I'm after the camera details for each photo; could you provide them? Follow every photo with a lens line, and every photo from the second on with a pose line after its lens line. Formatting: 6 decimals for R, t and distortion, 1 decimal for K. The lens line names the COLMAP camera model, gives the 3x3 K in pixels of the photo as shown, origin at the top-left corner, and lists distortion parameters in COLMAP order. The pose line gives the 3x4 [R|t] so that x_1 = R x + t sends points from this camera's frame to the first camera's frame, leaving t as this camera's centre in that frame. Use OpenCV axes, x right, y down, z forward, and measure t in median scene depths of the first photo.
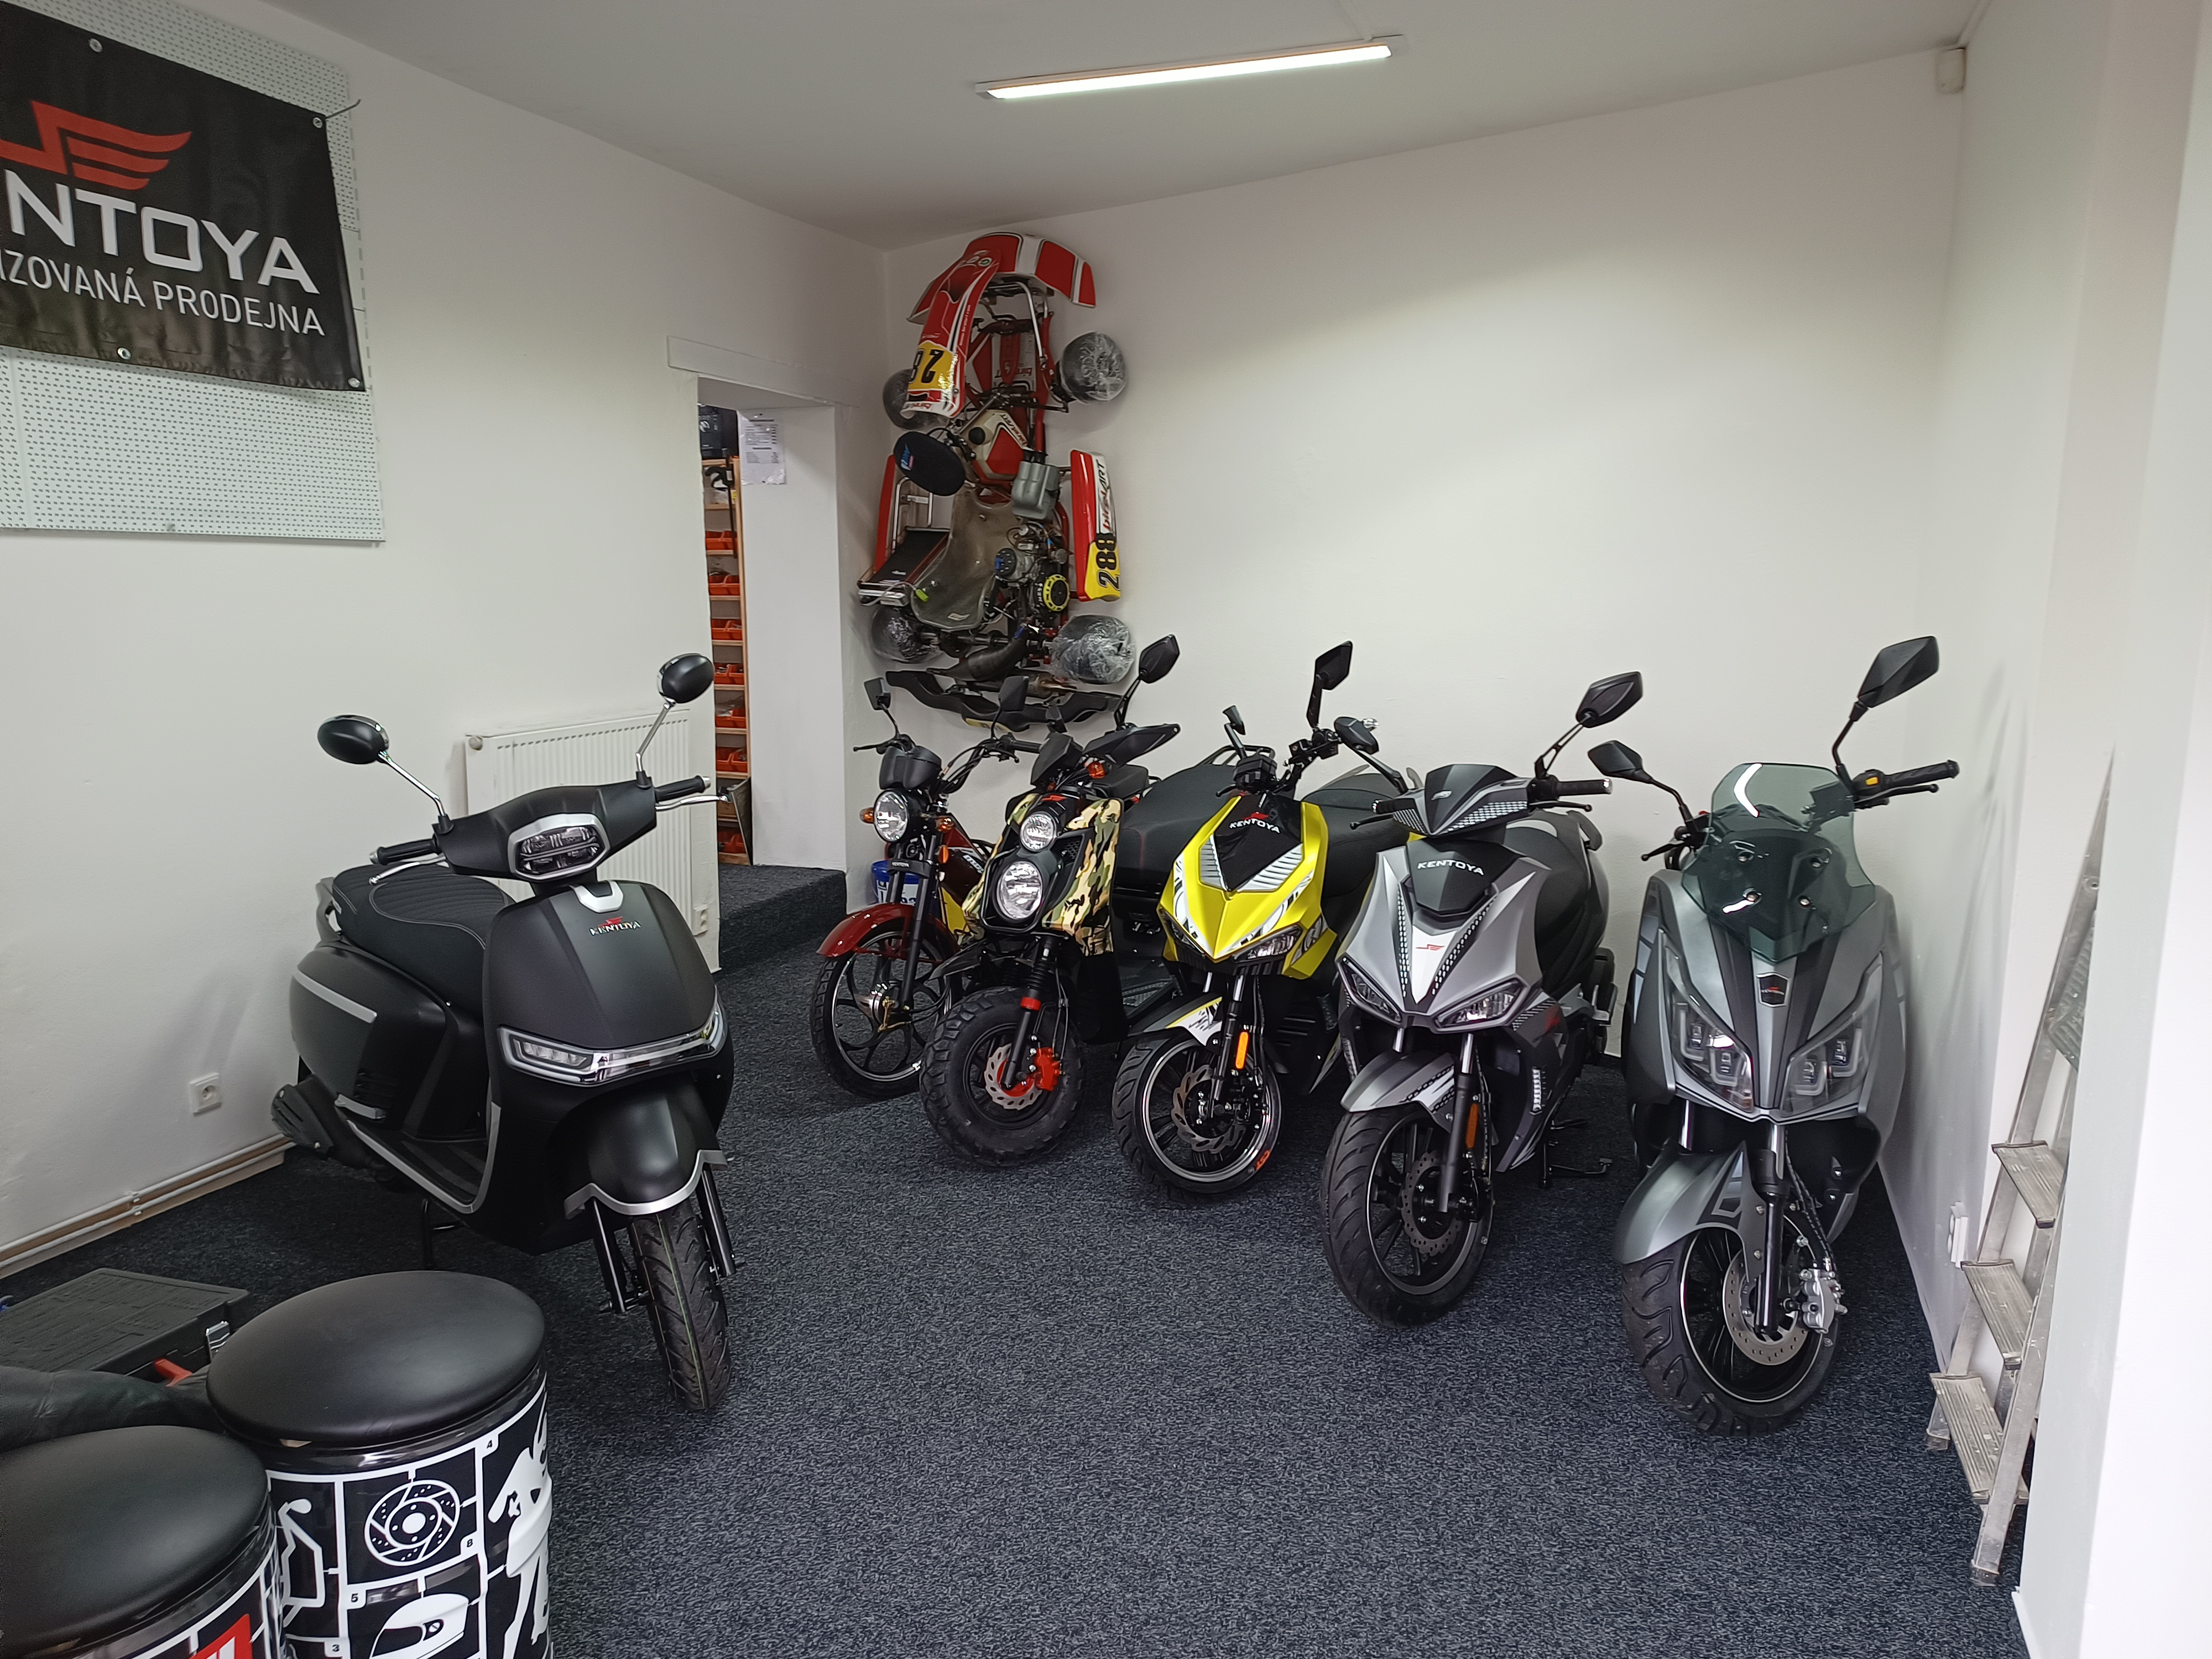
lens RADIAL K [[1580.8, 0, 1106.0], [0, 1580.8, 829.5], [0, 0, 1]] dist [0.075159, -0.189445]
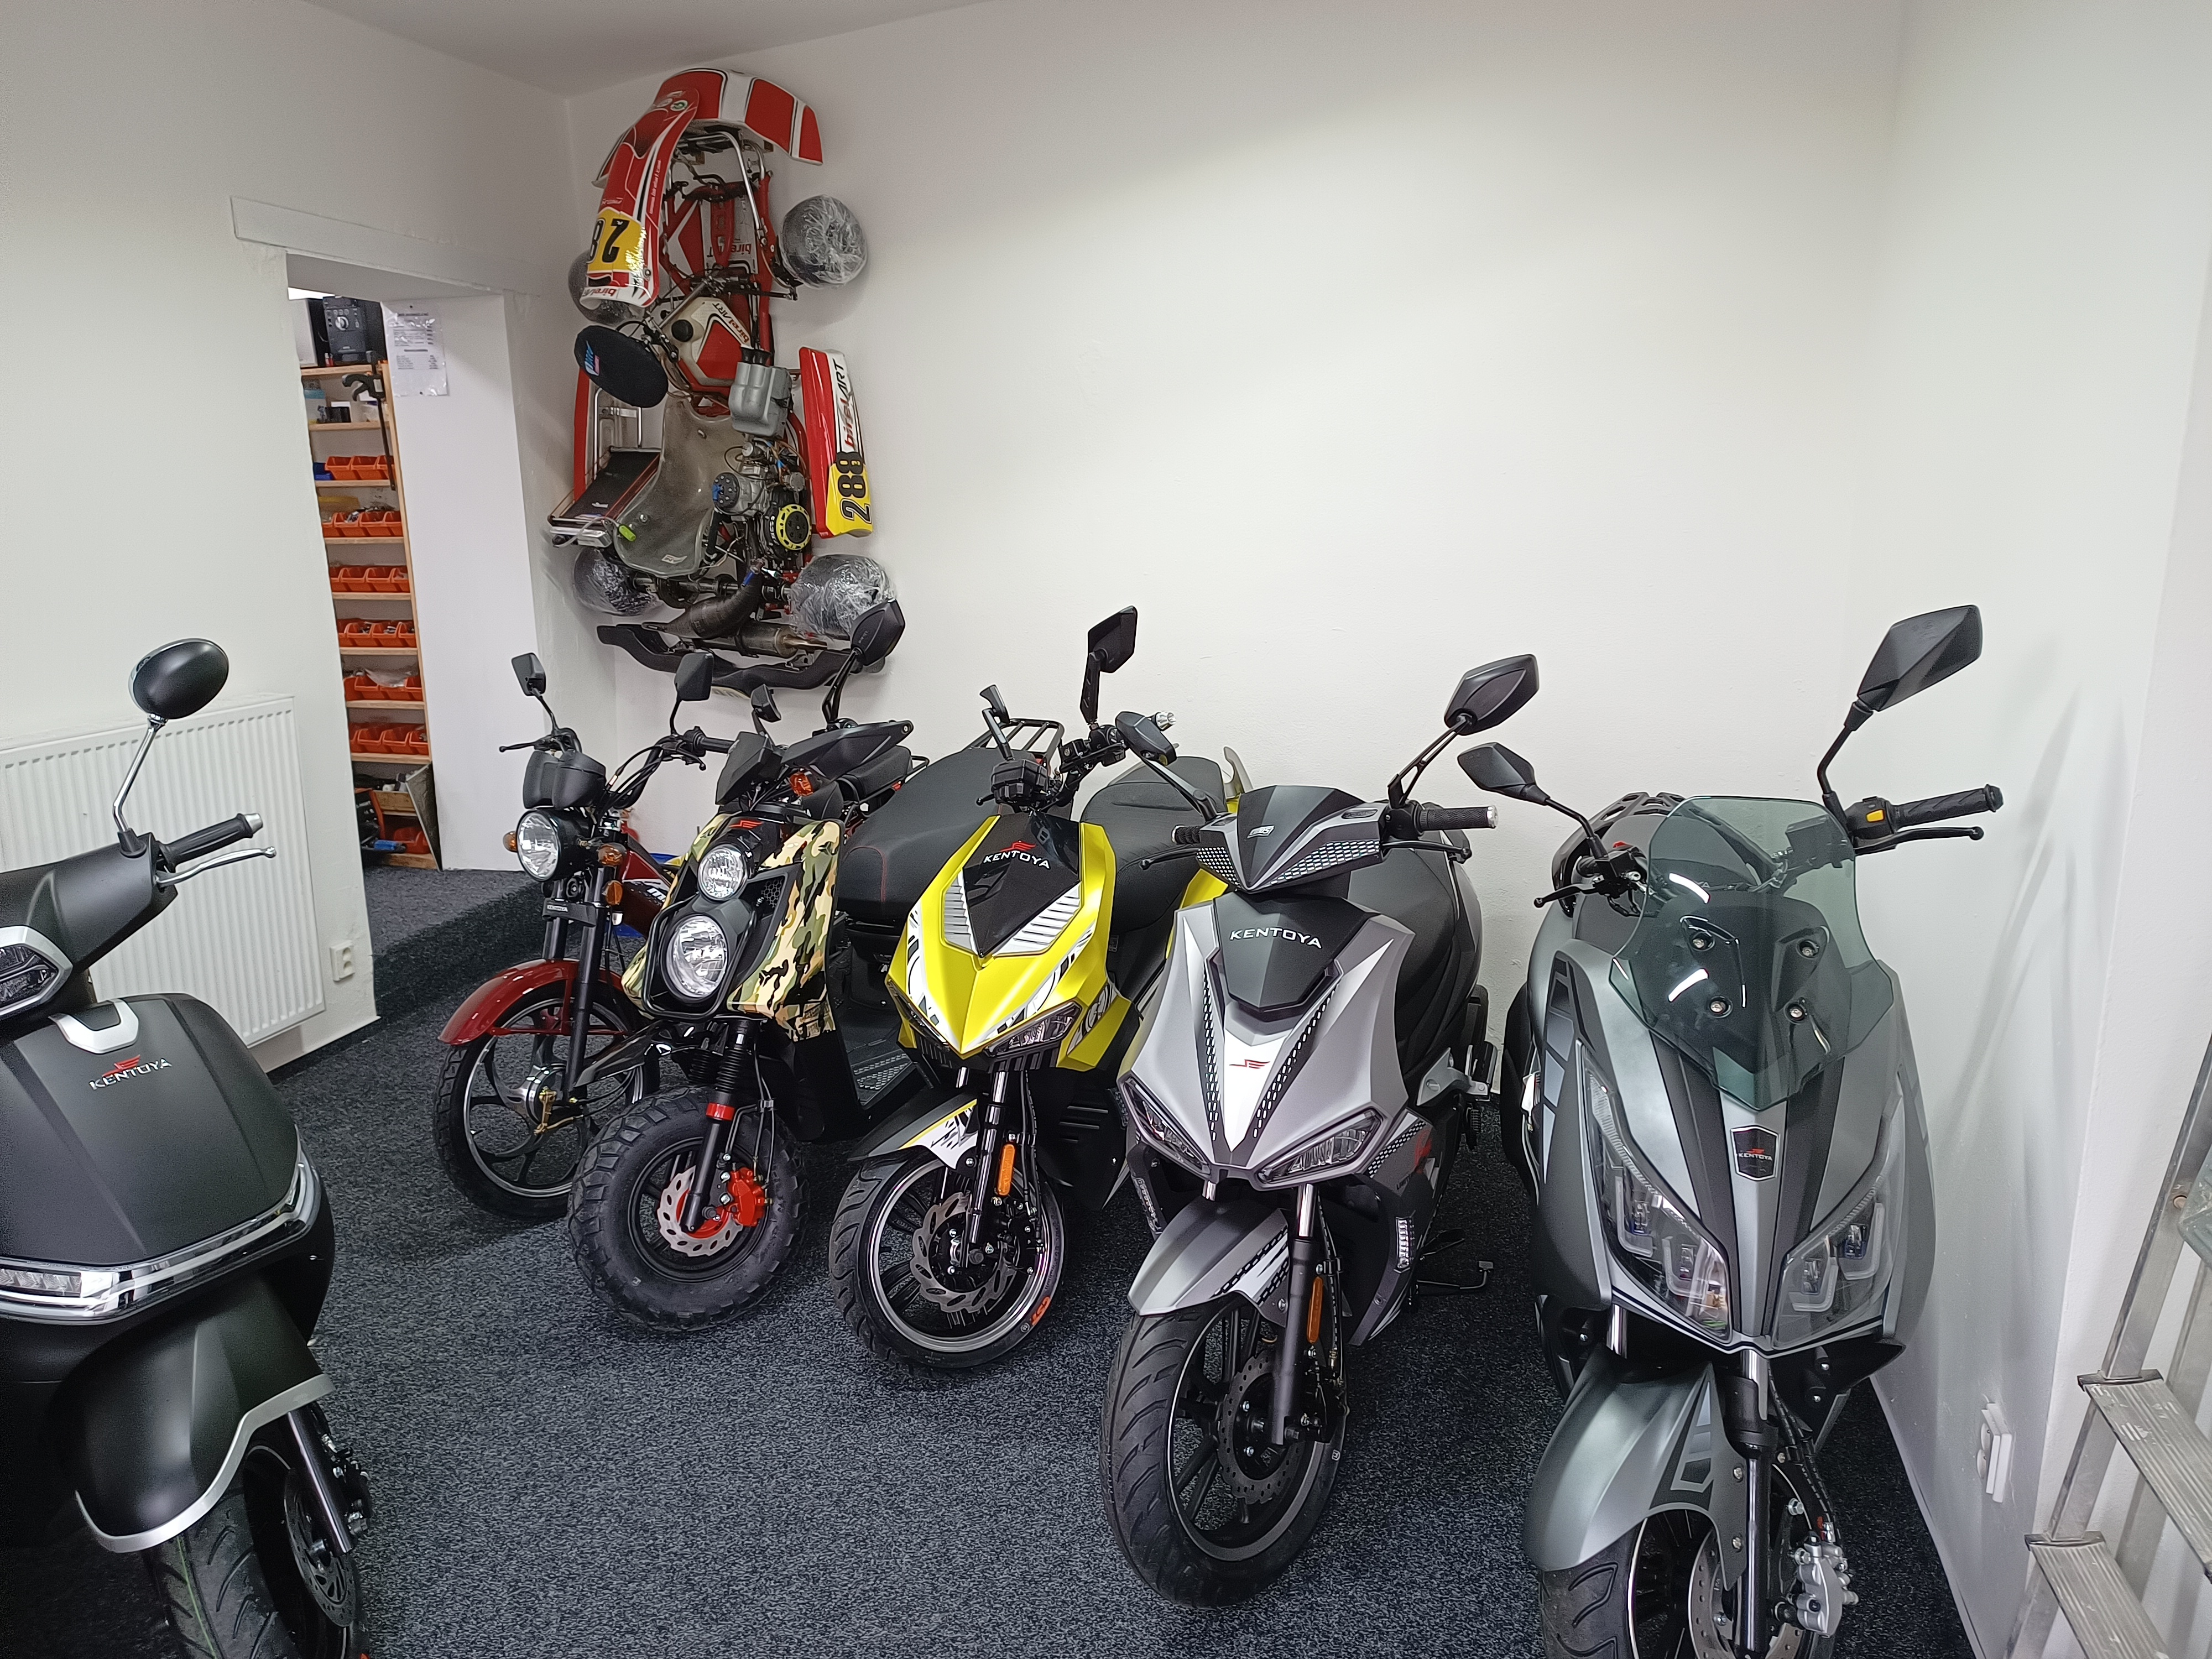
lens RADIAL K [[1596.2, 0, 1106.0], [0, 1596.2, 829.5], [0, 0, 1]] dist [0.044767, -0.095744]
pose [[0.994537, -0.038816, 0.096899, 0.065747], [0.033590, 0.997922, 0.054985, -0.056644], [-0.098832, -0.051430, 0.993774, 0.266957]]
